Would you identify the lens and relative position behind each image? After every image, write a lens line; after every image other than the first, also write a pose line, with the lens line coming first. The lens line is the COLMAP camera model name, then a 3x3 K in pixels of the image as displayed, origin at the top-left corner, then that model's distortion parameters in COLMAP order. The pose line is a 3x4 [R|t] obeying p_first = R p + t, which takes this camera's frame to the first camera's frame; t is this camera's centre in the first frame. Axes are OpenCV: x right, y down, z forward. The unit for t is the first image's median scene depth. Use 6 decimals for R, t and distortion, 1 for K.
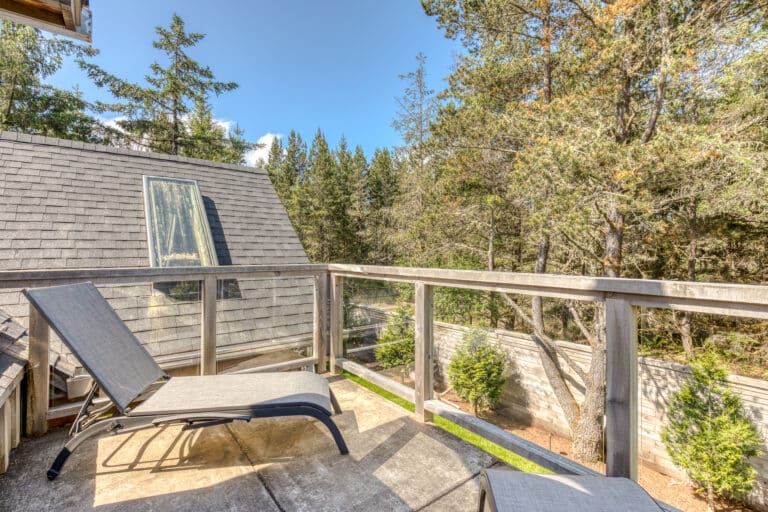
lens RADIAL K [[362.2, 0, 383.9], [0, 362.2, 243.3], [0, 0, 1]] dist [-0.005428, 0.000149]
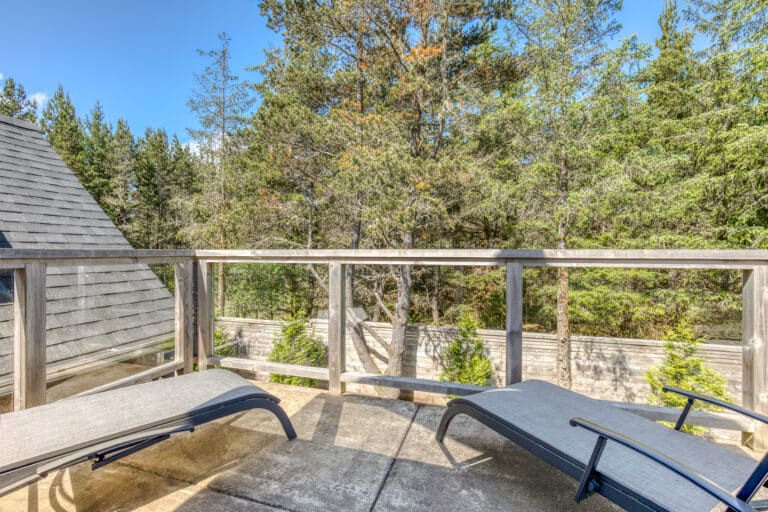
lens RADIAL K [[351.8, 0, 383.1], [0, 351.8, 250.6], [0, 0, 1]] dist [-0.002648, 0.001325]
pose [[0.818924, 0.000789, 0.573902, -0.183327], [-0.011447, 0.999823, 0.014960, 0.028706], [-0.573788, -0.018820, 0.818788, 0.047196]]
